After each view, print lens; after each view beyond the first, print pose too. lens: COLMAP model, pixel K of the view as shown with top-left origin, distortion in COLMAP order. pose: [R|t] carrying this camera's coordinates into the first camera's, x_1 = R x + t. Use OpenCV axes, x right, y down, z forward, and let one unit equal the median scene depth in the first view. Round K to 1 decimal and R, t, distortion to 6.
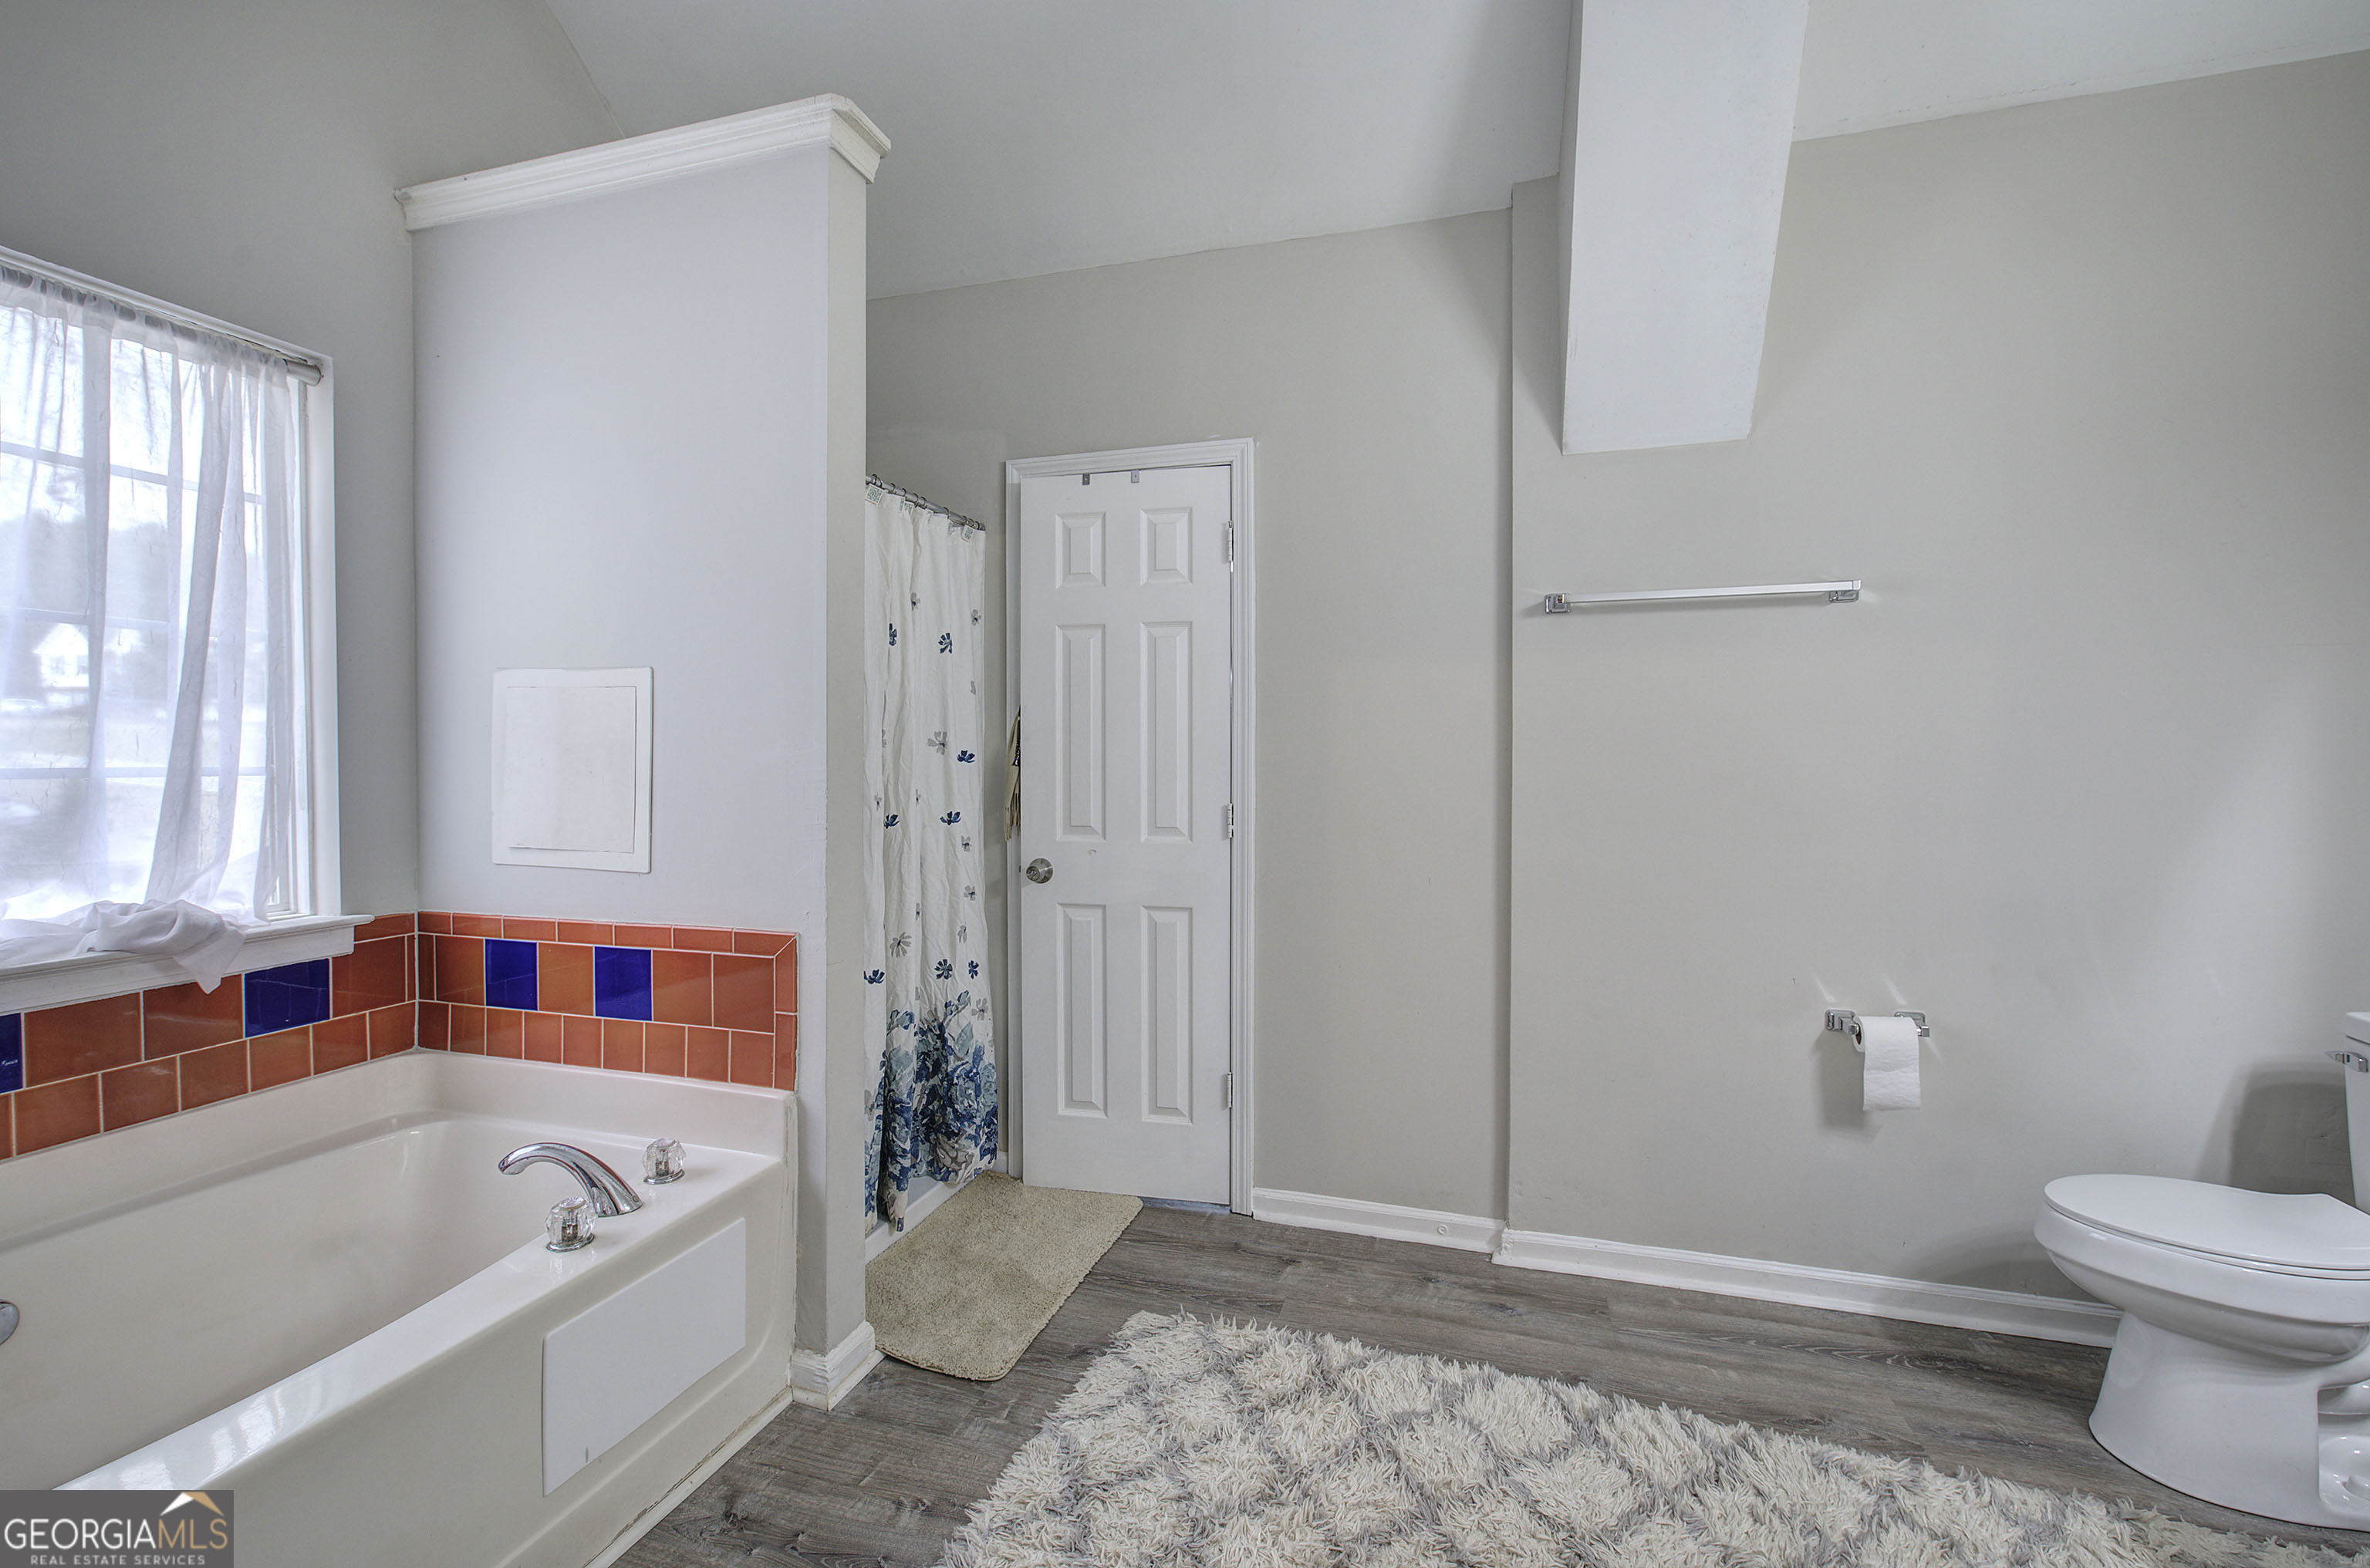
lens RADIAL K [[1006.7, 0, 1184.5], [0, 1006.7, 777.8], [0, 0, 1]] dist [-0.004454, 0.001444]
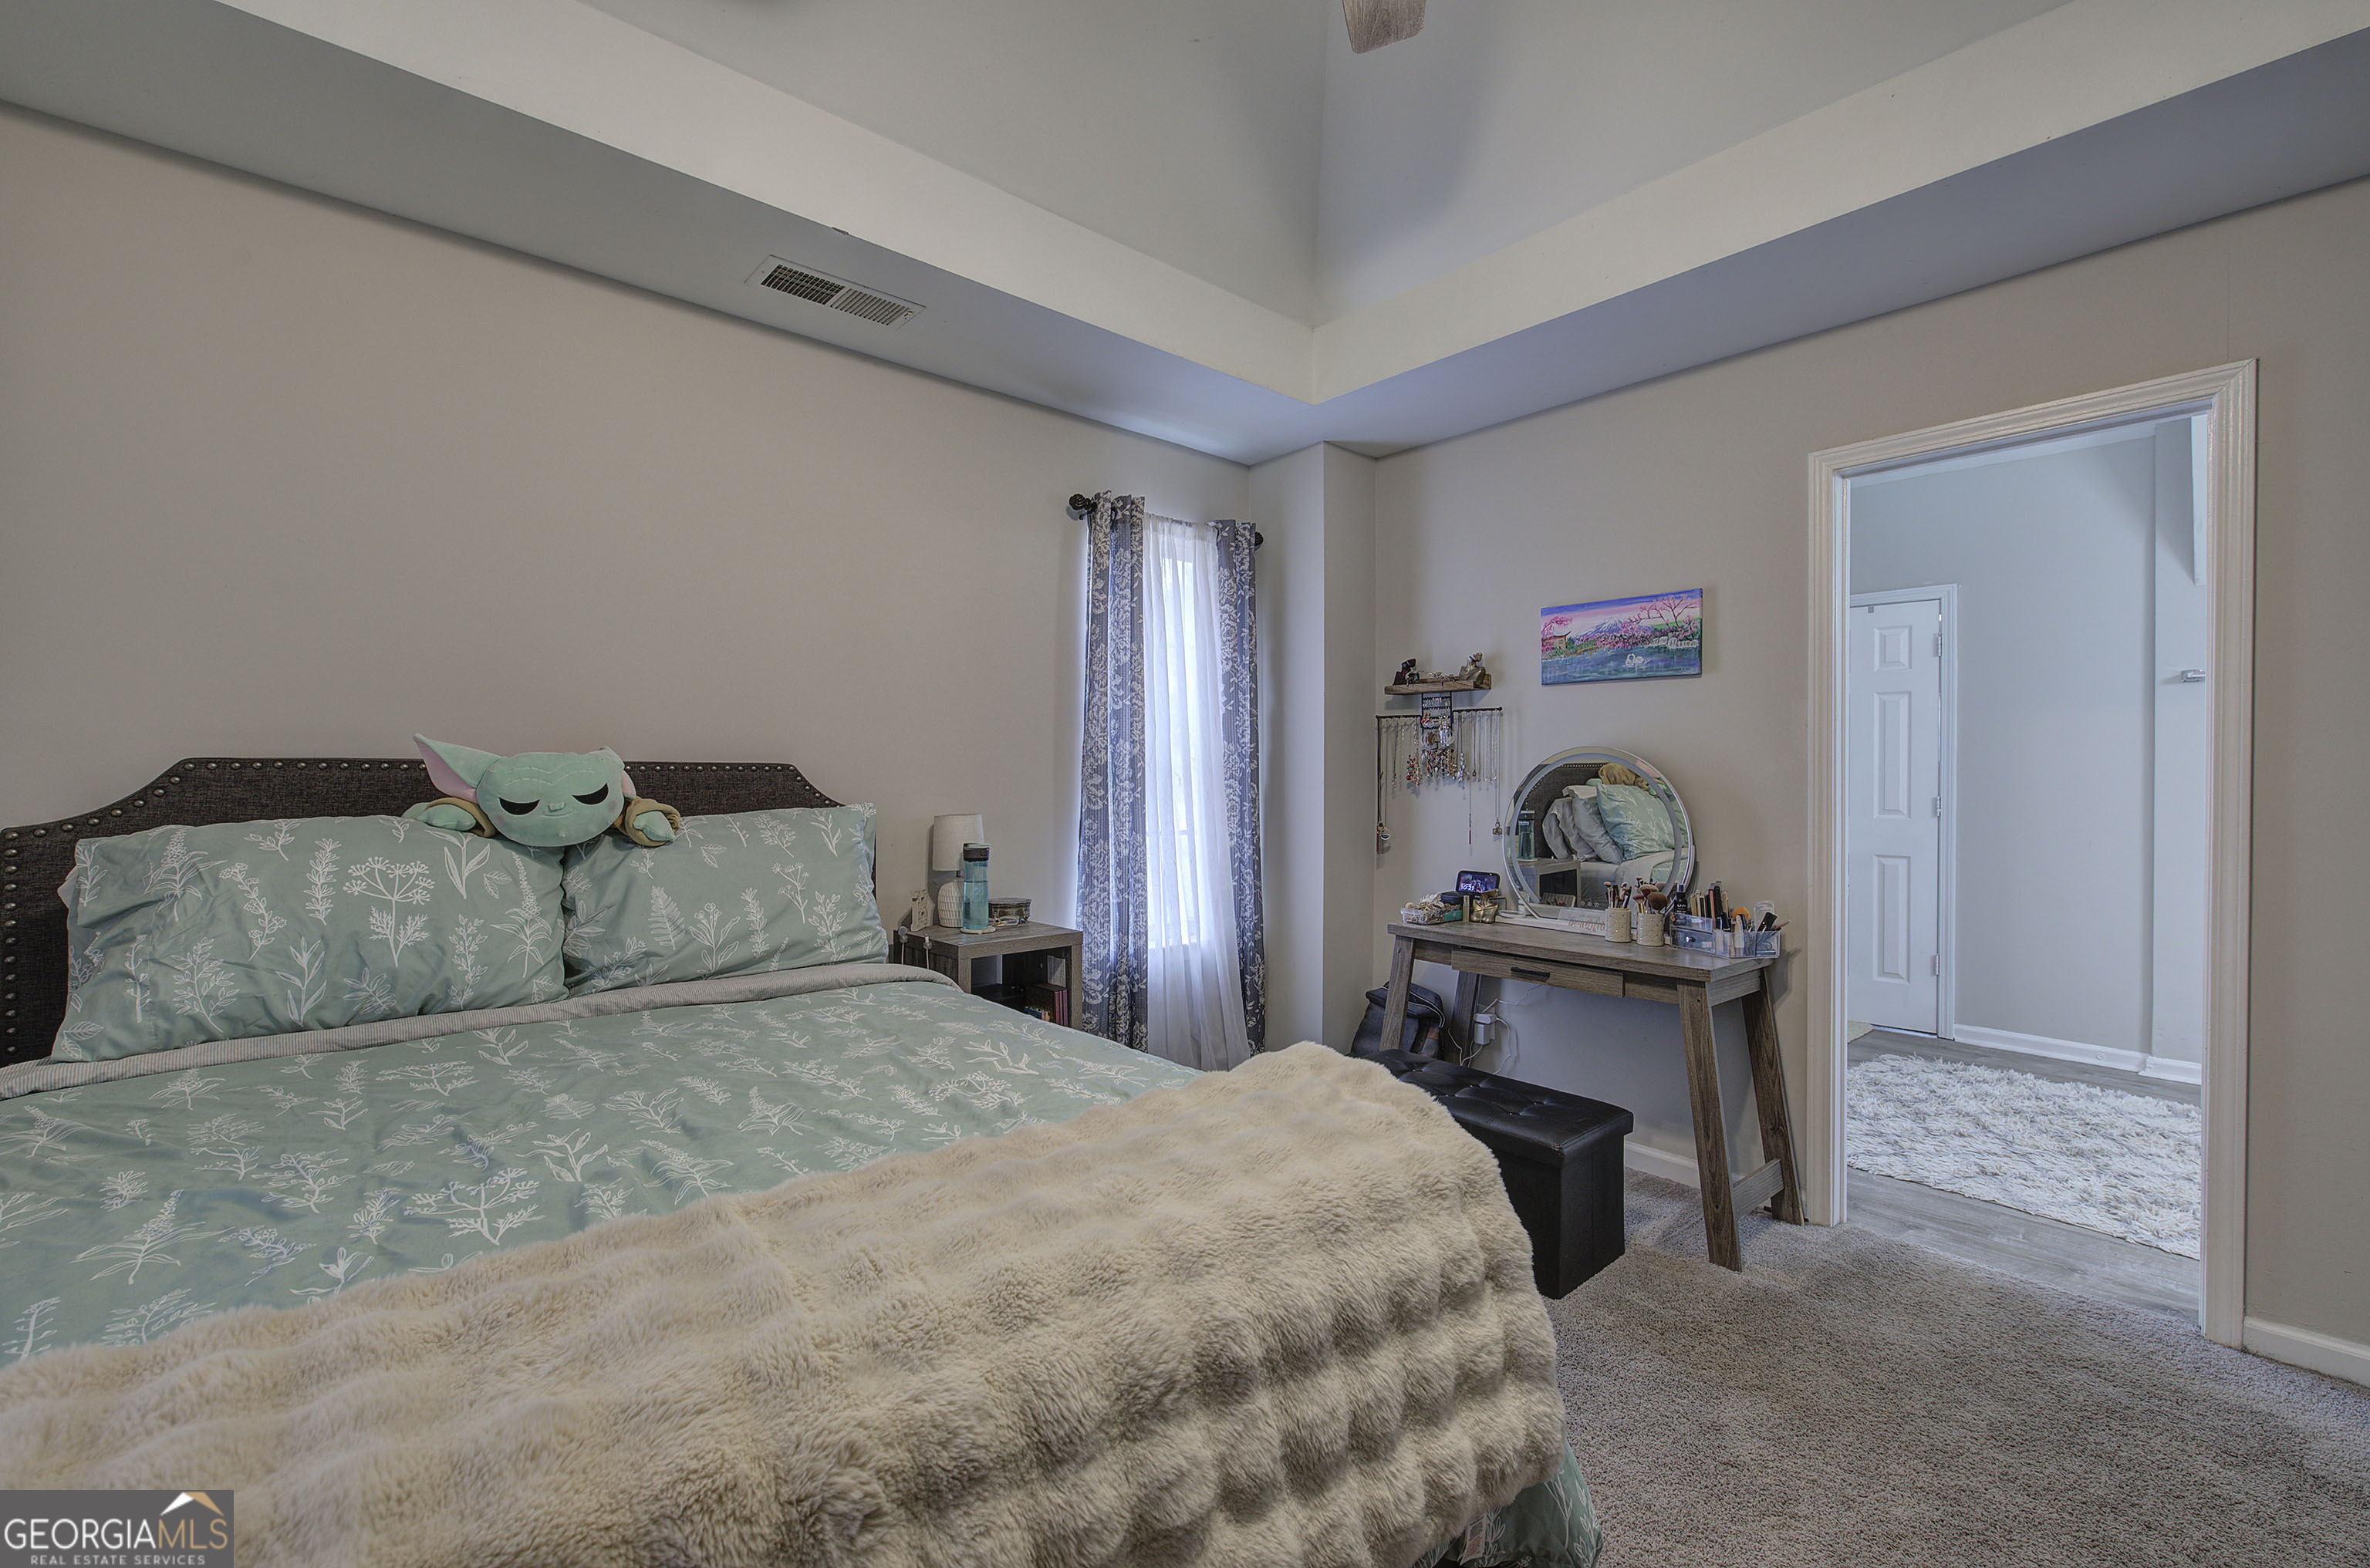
lens RADIAL K [[1006.7, 0, 1179.2], [0, 1006.7, 788.9], [0, 0, 1]] dist [-0.004454, 0.001444]
pose [[0.854811, 0.003860, -0.518925, -0.206946], [-0.003877, 0.999992, 0.001052, 0.018032], [0.518925, 0.001113, 0.854819, -1.361980]]
